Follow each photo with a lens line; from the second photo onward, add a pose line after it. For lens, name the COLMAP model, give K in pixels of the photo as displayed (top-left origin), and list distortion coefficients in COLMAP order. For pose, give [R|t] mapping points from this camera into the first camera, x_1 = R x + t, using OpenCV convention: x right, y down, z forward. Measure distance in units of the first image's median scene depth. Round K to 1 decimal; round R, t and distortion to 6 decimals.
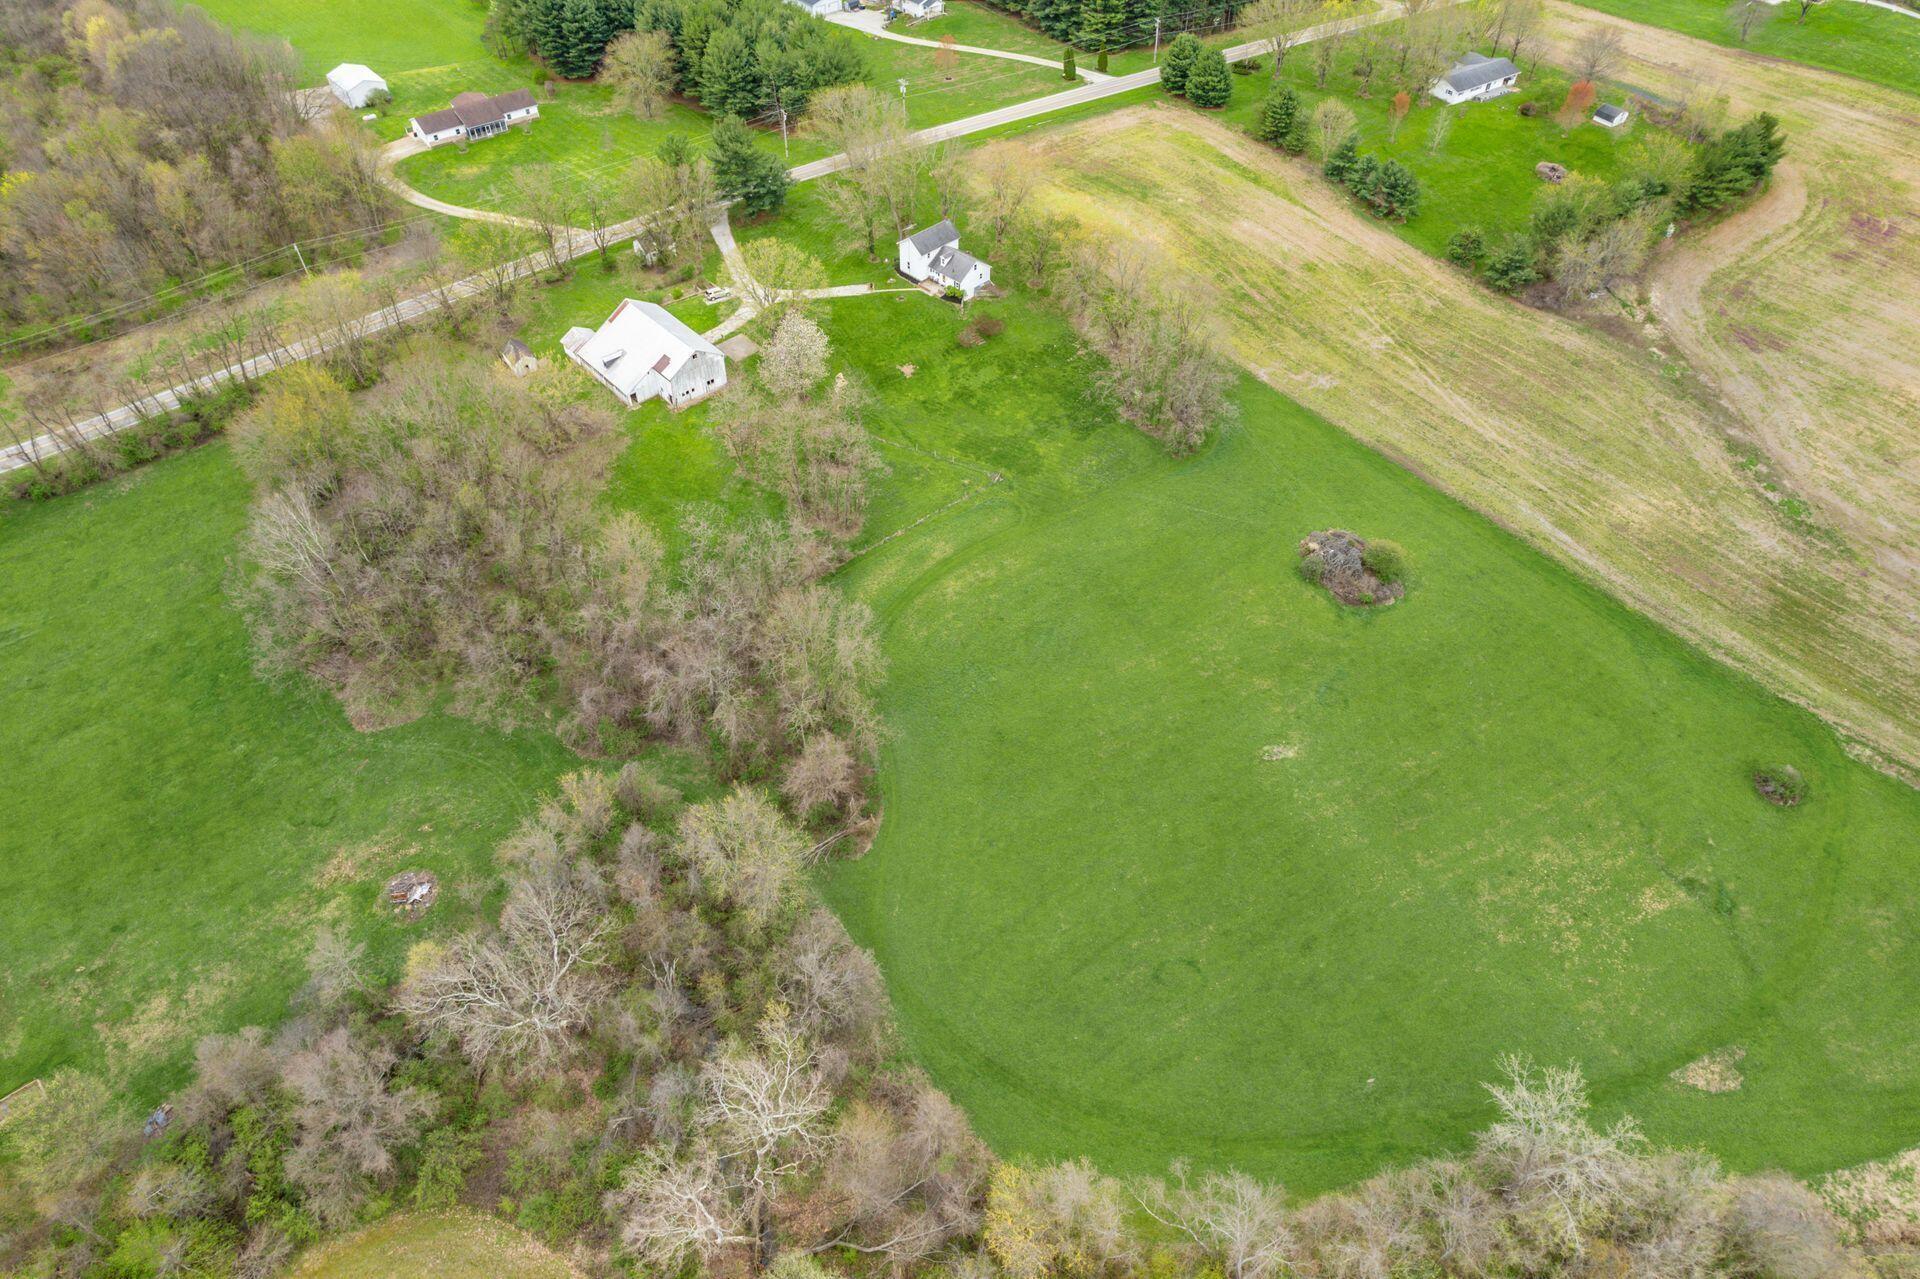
lens RADIAL K [[1217.5, 0, 904.1], [0, 1217.5, 638.7], [0, 0, 1]] dist [-0.074025, 0.048052]
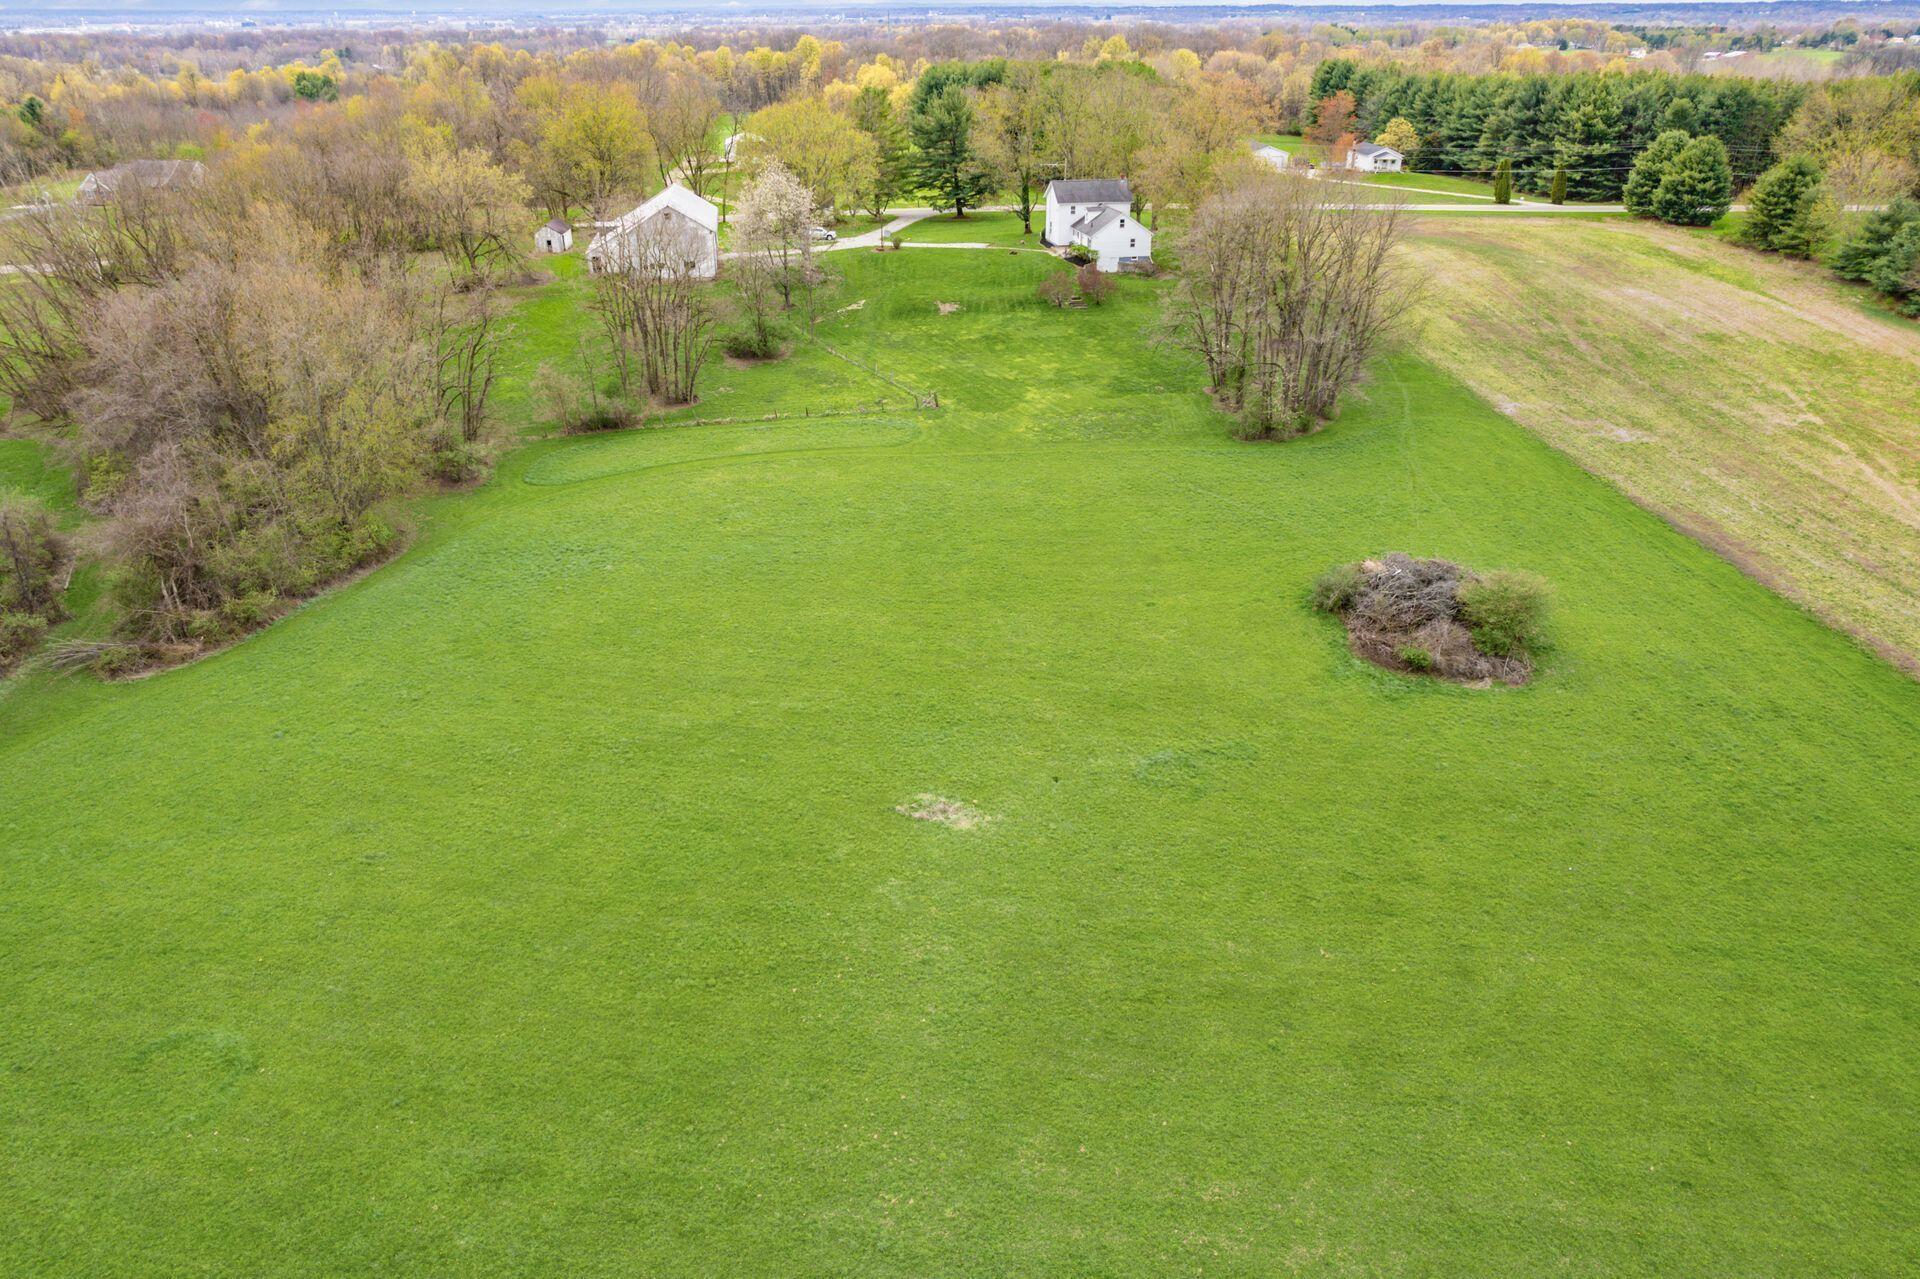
lens RADIAL K [[1241.7, 0, 960.0], [0, 1241.7, 639.5], [0, 0, 1]] dist [-0.081770, 0.080265]
pose [[0.852545, 0.242361, -0.463063, 0.403115], [-0.380076, 0.895650, -0.230985, 0.110842], [0.358761, 0.372924, 0.855698, 0.513998]]
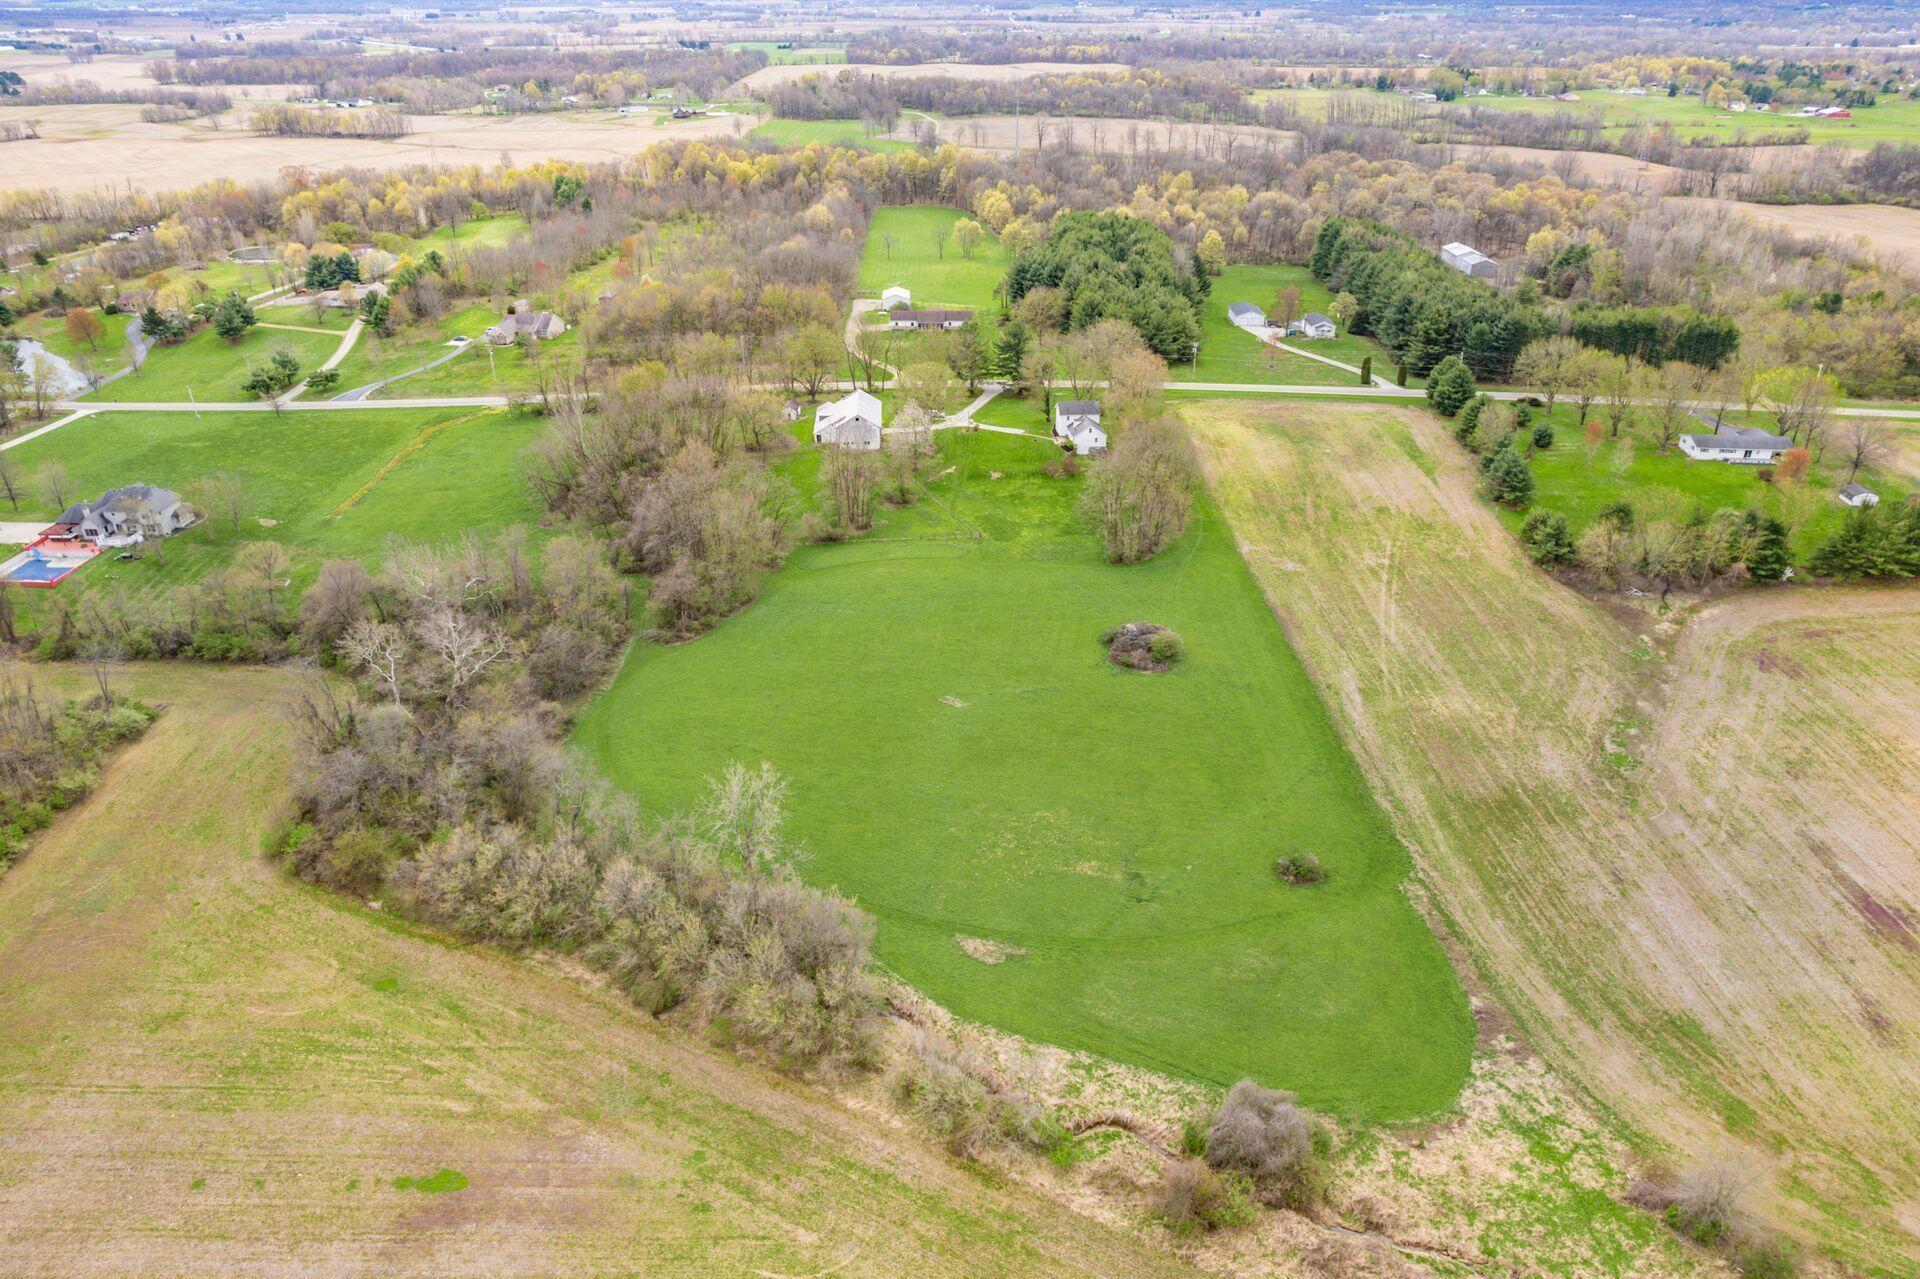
lens RADIAL K [[1241.7, 0, 960.0], [0, 1241.7, 639.5], [0, 0, 1]] dist [-0.081770, 0.080265]
pose [[0.790324, 0.289044, -0.540223, 0.826172], [-0.444835, 0.877023, -0.181528, 0.222476], [0.421319, 0.383776, 0.821709, -0.085258]]
